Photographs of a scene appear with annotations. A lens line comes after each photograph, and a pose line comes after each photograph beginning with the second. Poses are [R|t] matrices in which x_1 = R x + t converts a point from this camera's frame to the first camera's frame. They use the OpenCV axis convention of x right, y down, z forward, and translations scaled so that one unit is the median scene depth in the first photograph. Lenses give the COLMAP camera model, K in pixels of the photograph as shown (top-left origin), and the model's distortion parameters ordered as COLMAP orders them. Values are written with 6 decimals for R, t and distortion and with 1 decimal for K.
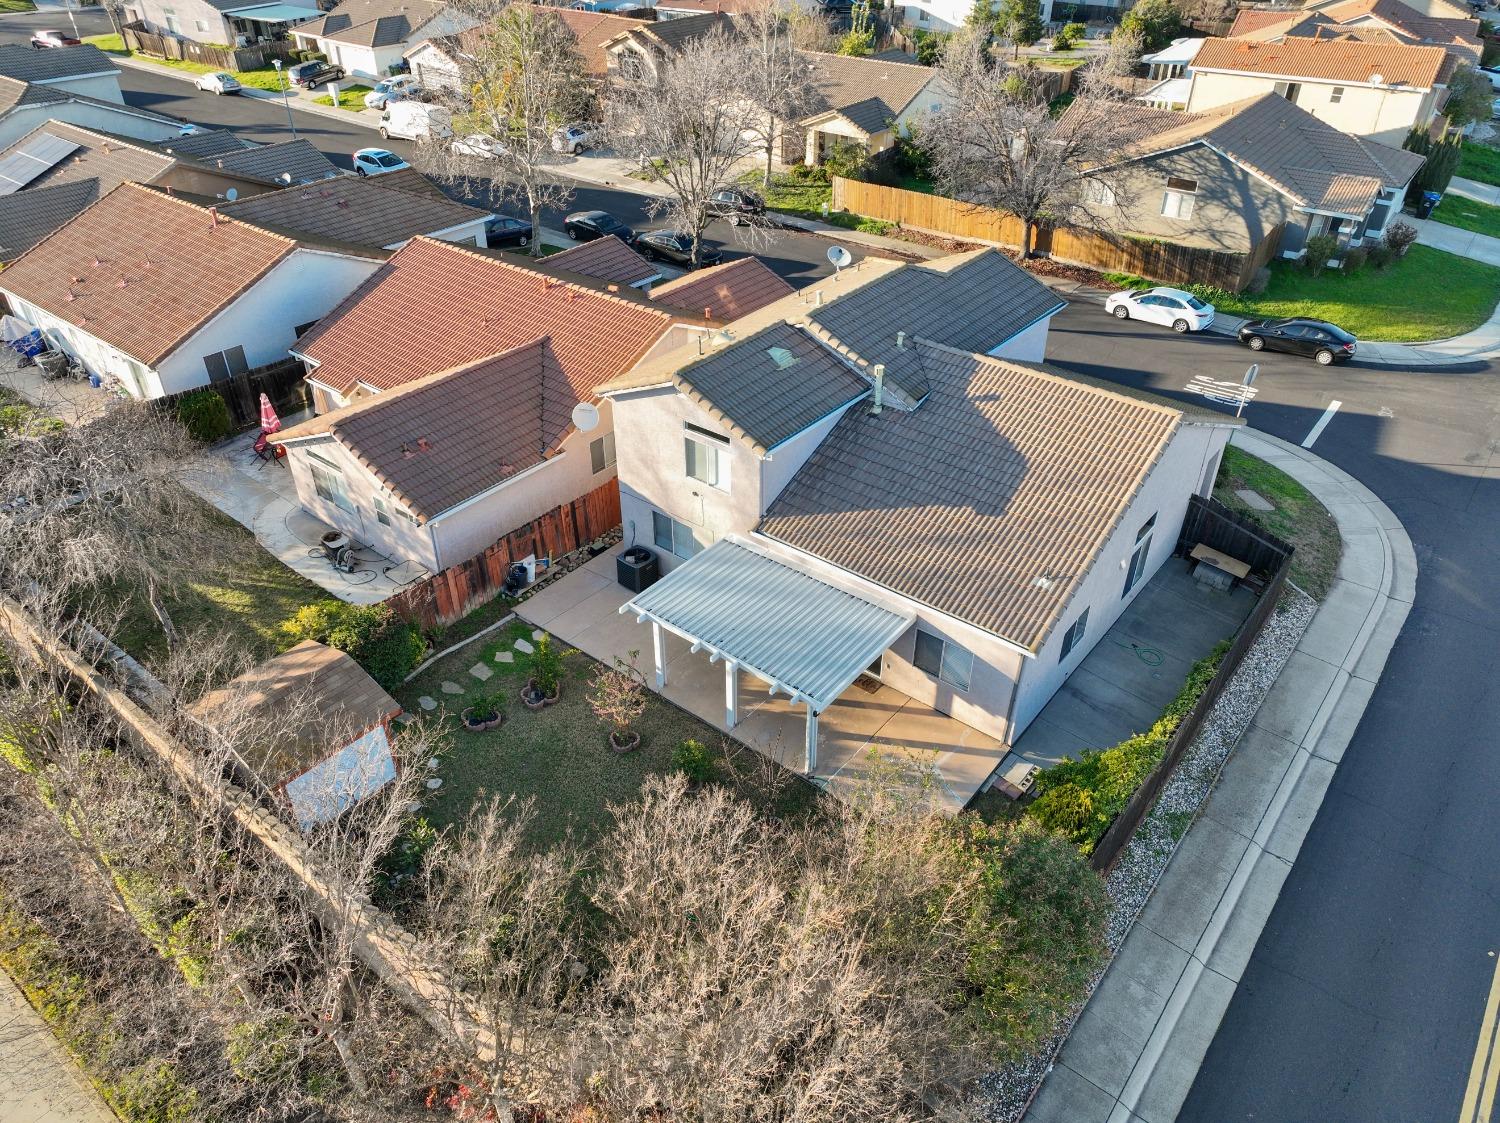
lens RADIAL K [[1054.5, 0, 752.6], [0, 1054.5, 561.2], [0, 0, 1]] dist [0.000046, 0.015755]
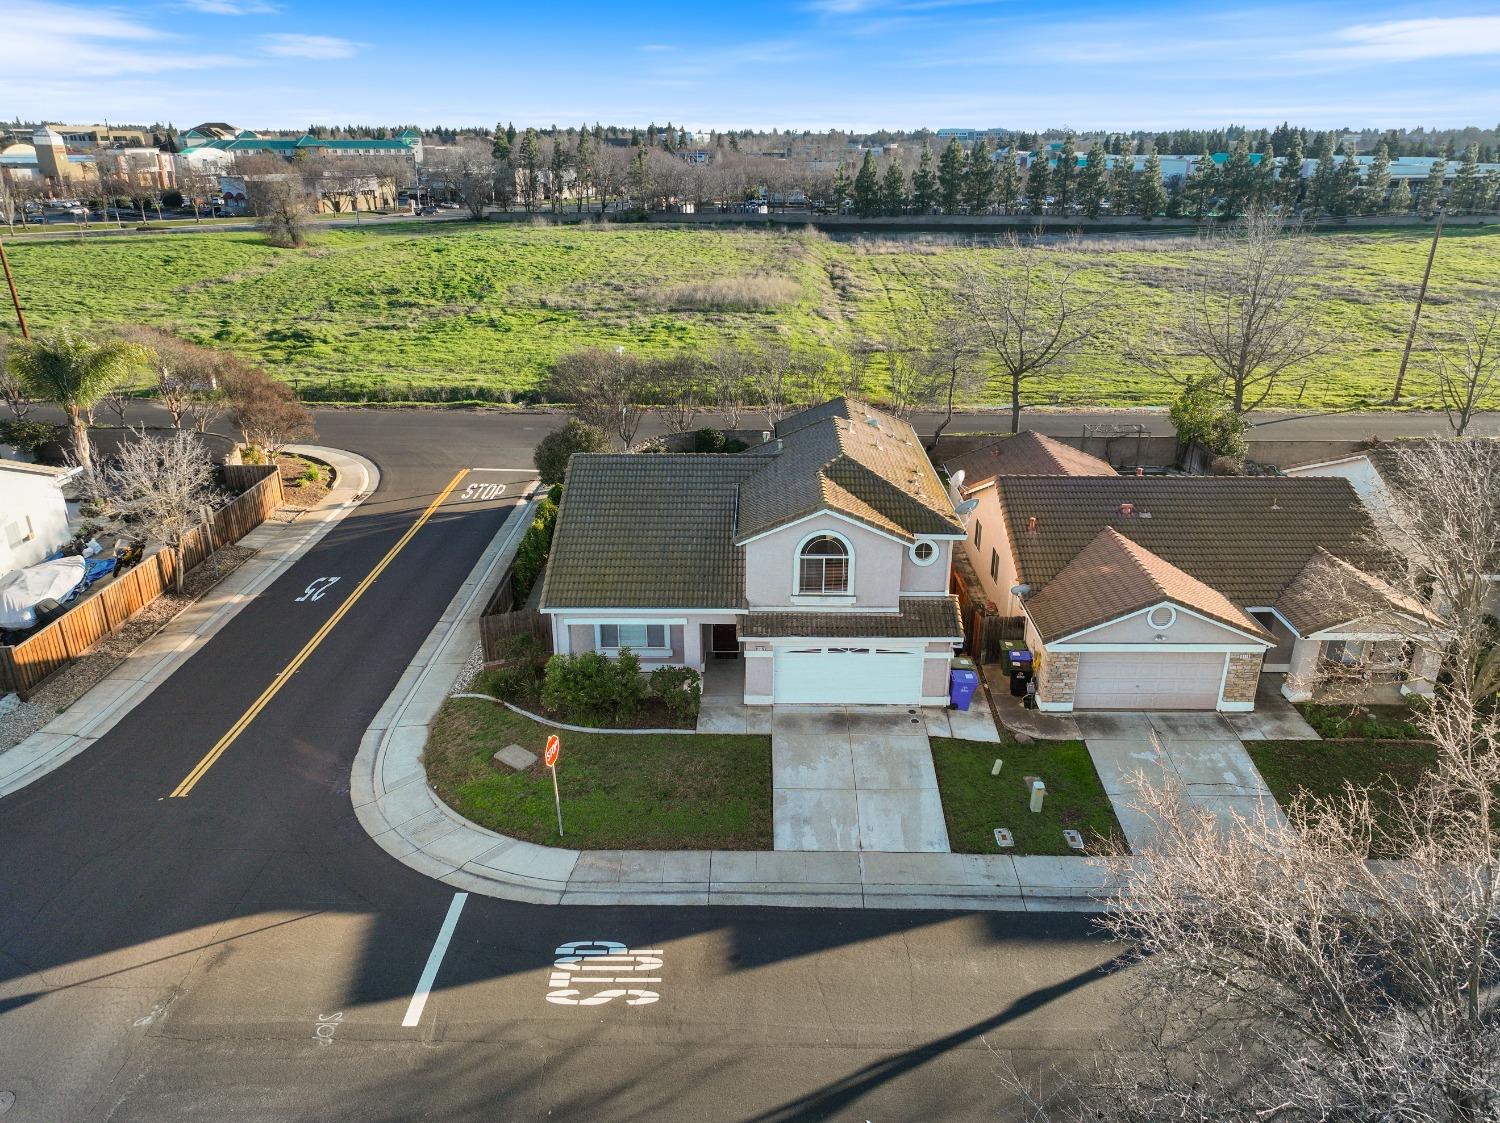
lens RADIAL K [[1054.5, 0, 748.2], [0, 1054.5, 563.4], [0, 0, 1]] dist [0.000046, 0.015755]
pose [[-0.788403, 0.229349, -0.570806, 0.636371], [-0.353825, 0.589983, 0.725761, -0.707468], [0.503218, 0.774157, -0.383995, 1.053249]]
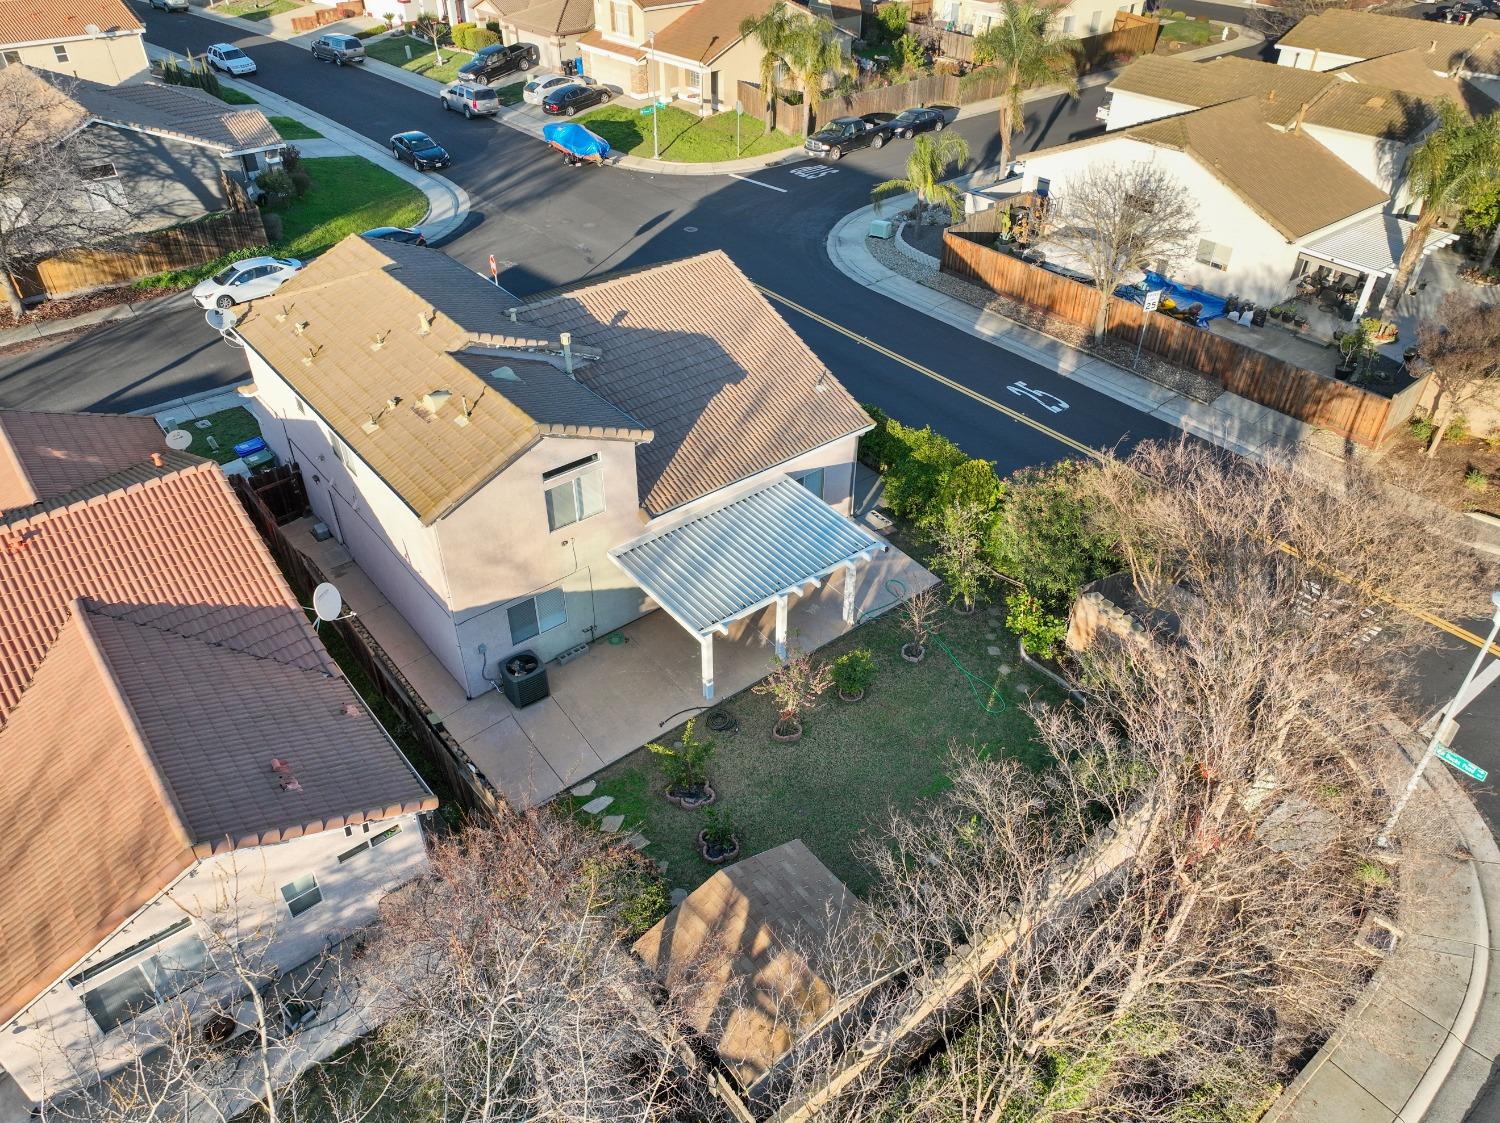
lens RADIAL K [[1054.5, 0, 753.0], [0, 1054.5, 562.8], [0, 0, 1]] dist [0.000046, 0.015755]
pose [[0.213905, -0.586185, 0.781429, -0.459838], [0.551632, 0.732675, 0.398610, -0.201917], [-0.806193, 0.345797, 0.480081, 0.284068]]
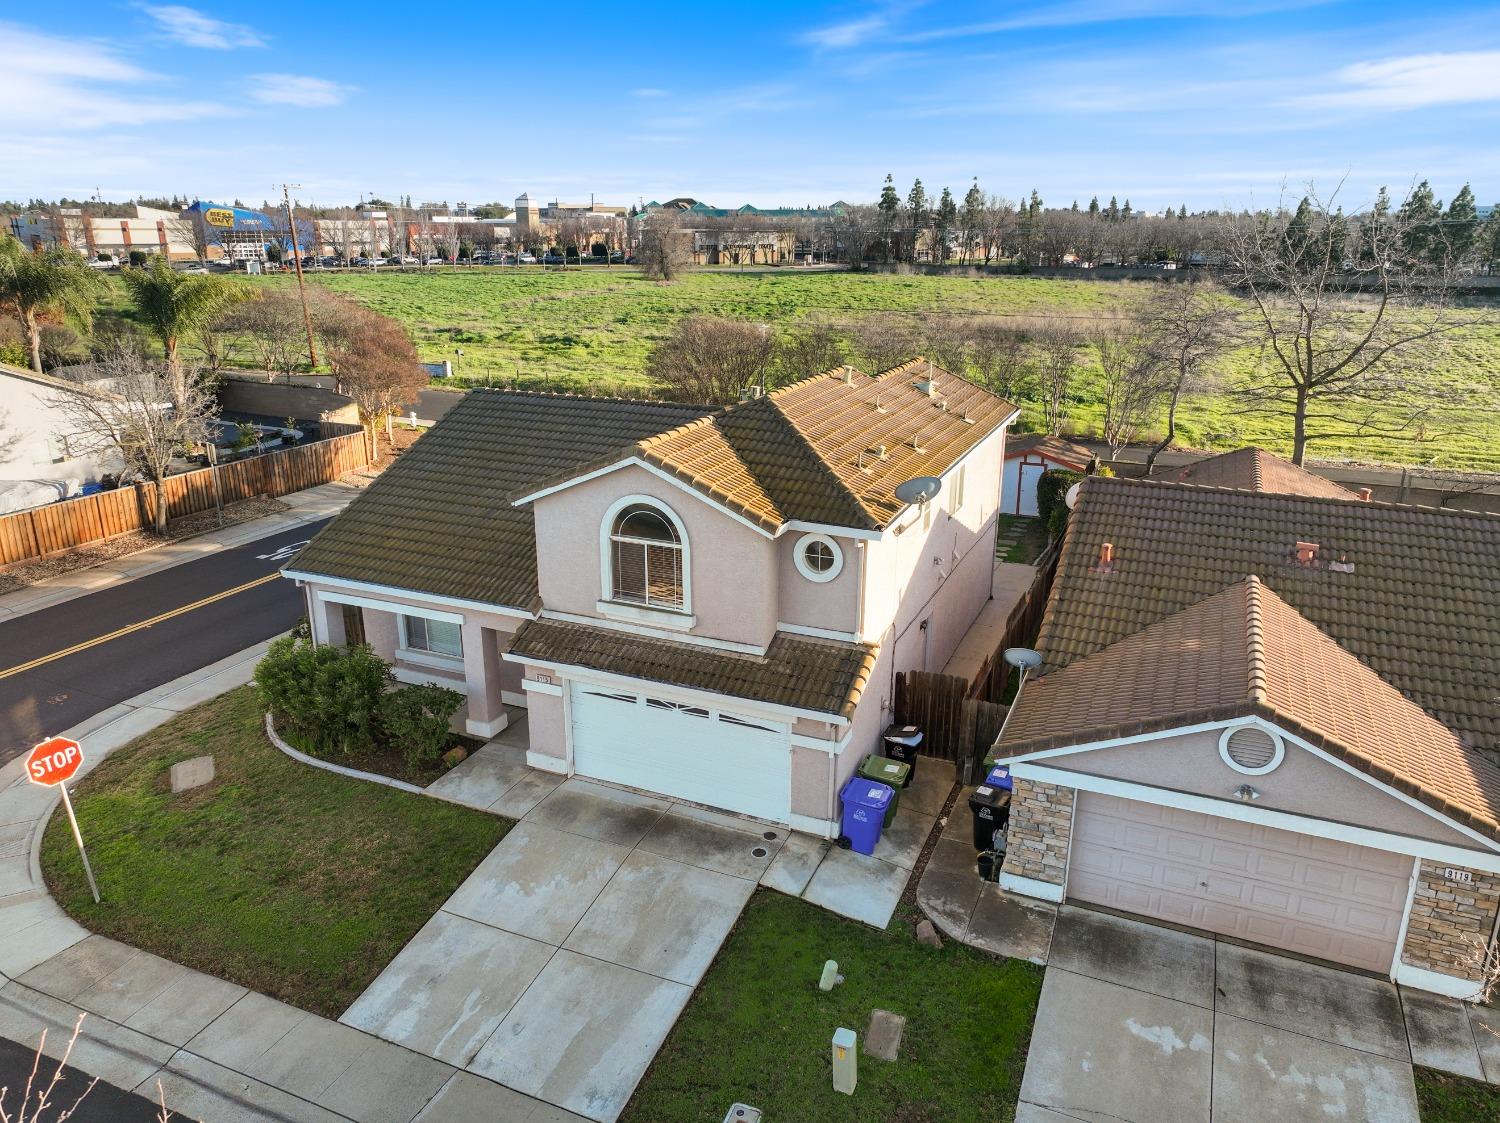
lens RADIAL K [[1054.5, 0, 749.4], [0, 1054.5, 560.5], [0, 0, 1]] dist [0.000046, 0.015755]
pose [[-0.966380, 0.074619, -0.246052, 0.239261], [-0.150925, 0.610127, 0.777796, -0.537598], [0.208162, 0.788782, -0.578353, 1.062777]]
